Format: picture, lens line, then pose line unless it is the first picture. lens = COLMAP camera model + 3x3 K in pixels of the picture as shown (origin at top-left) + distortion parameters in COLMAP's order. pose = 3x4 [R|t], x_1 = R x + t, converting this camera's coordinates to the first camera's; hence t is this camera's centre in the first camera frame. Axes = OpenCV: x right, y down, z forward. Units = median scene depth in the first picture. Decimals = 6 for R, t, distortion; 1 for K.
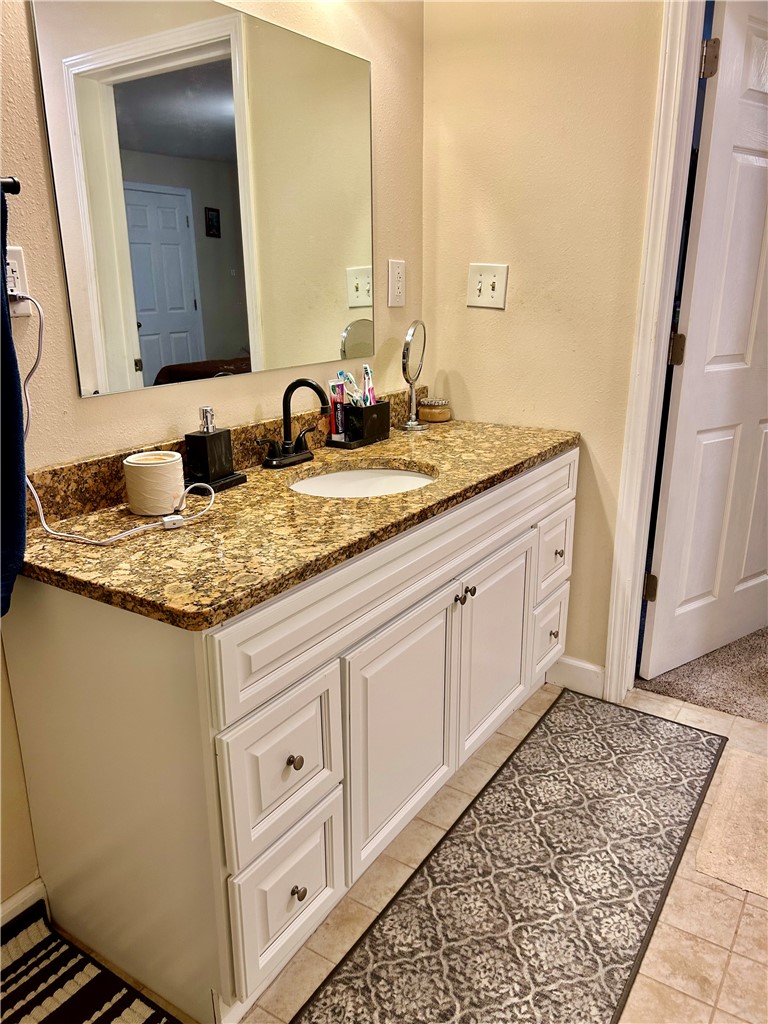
lens RADIAL K [[777.1, 0, 385.0], [0, 777.1, 517.0], [0, 0, 1]] dist [0.049213, -0.048611]
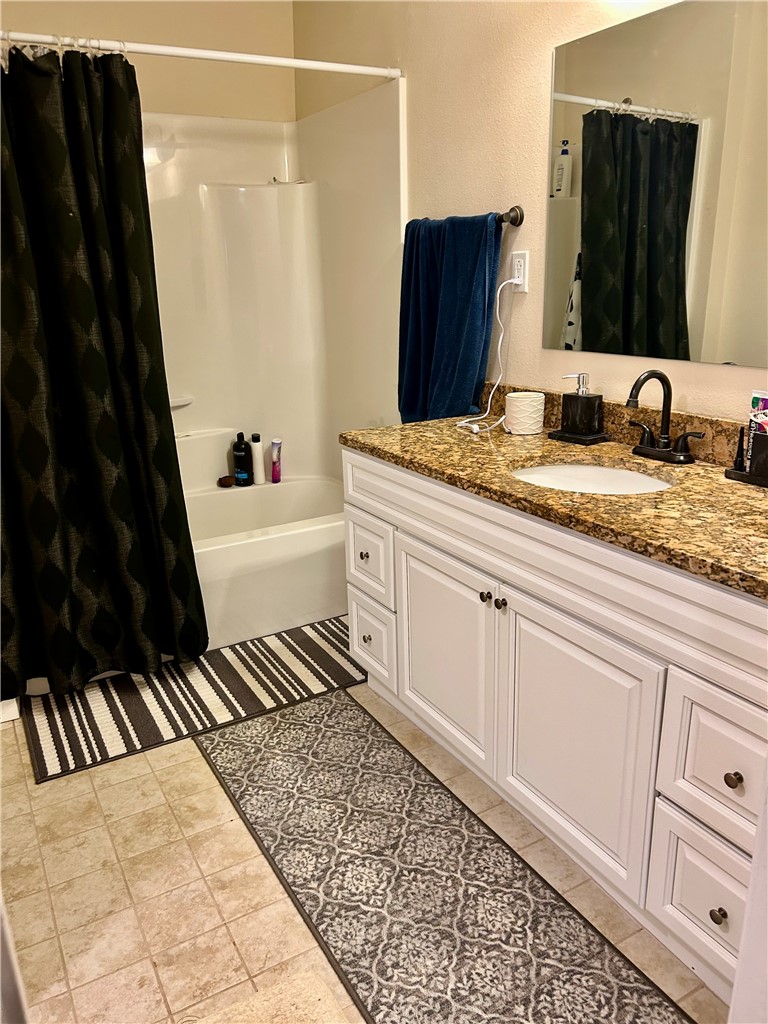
lens RADIAL K [[777.1, 0, 383.5], [0, 777.1, 511.6], [0, 0, 1]] dist [0.049213, -0.048611]
pose [[-0.460654, 0.271767, -0.844950, 1.012668], [-0.232040, 0.881989, 0.410186, -0.382994], [0.856712, 0.385016, -0.343231, 1.250092]]
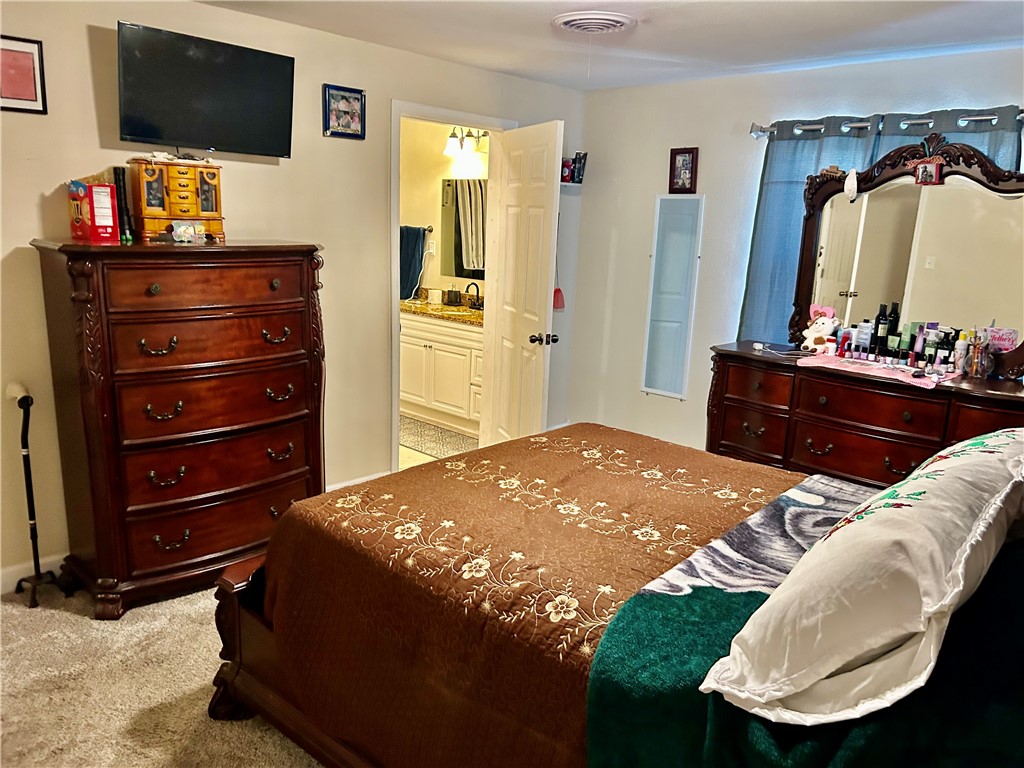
lens RADIAL K [[777.1, 0, 512.6], [0, 777.1, 387.0], [0, 0, 1]] dist [0.049213, -0.048611]
pose [[-0.195995, 0.215398, -0.956655, 3.428946], [-0.316355, 0.909525, 0.269600, -0.794263], [0.928173, 0.355483, -0.110120, 1.872382]]
